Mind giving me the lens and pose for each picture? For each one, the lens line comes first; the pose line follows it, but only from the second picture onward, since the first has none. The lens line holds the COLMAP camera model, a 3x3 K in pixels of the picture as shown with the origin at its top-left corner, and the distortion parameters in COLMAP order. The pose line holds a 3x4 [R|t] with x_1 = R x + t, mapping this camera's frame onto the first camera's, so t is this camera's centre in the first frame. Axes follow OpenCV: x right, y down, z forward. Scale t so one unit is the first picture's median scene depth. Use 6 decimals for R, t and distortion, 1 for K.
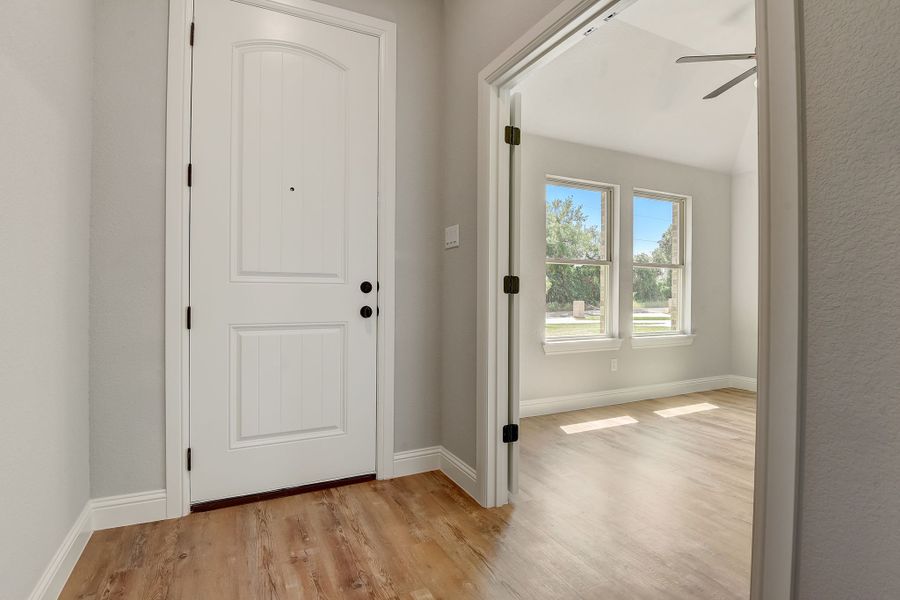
lens RADIAL K [[450.1, 0, 448.8], [0, 450.1, 294.3], [0, 0, 1]] dist [-0.001890, -0.019554]
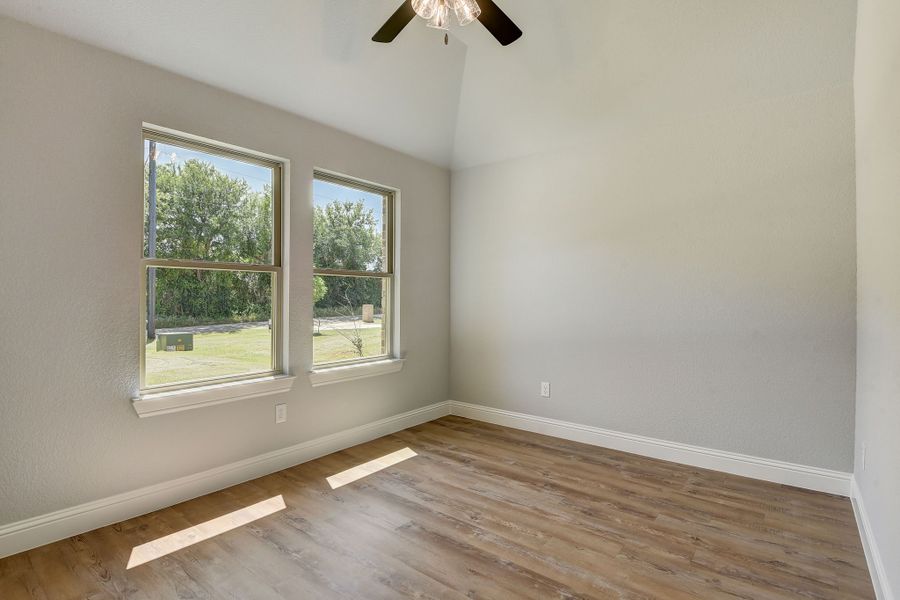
lens RADIAL K [[450.1, 0, 448.8], [0, 450.1, 294.3], [0, 0, 1]] dist [-0.001890, -0.019554]
pose [[0.905029, 0.001208, 0.425348, 0.068966], [0.001502, 0.999981, -0.006035, -0.005678], [-0.425347, 0.006100, 0.905010, 0.056174]]
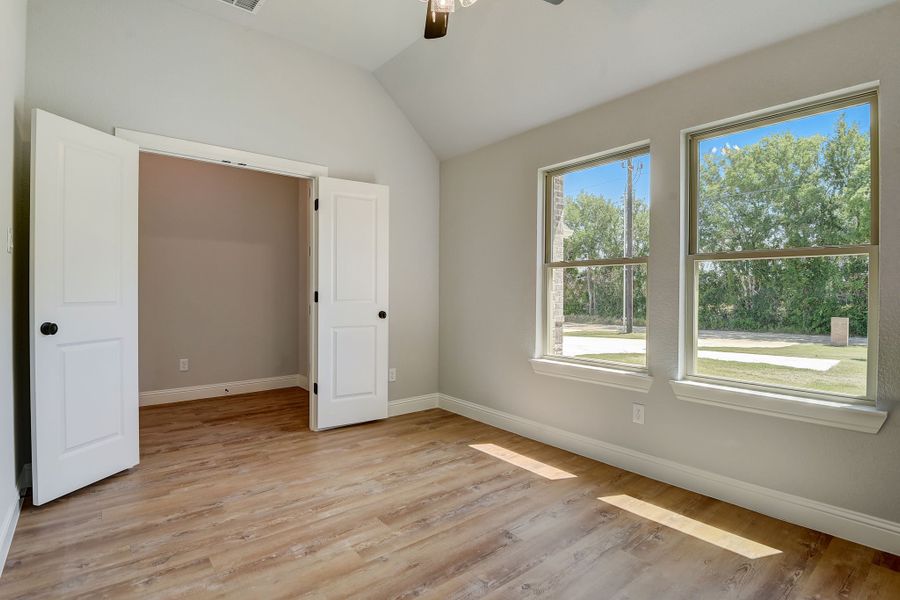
lens RADIAL K [[450.1, 0, 448.8], [0, 450.1, 294.3], [0, 0, 1]] dist [-0.001890, -0.019554]
pose [[0.227420, 0.009371, -0.973752, 0.212639], [-0.009003, 0.999931, 0.007520, -0.005038], [0.973755, 0.007057, 0.227489, 0.128718]]
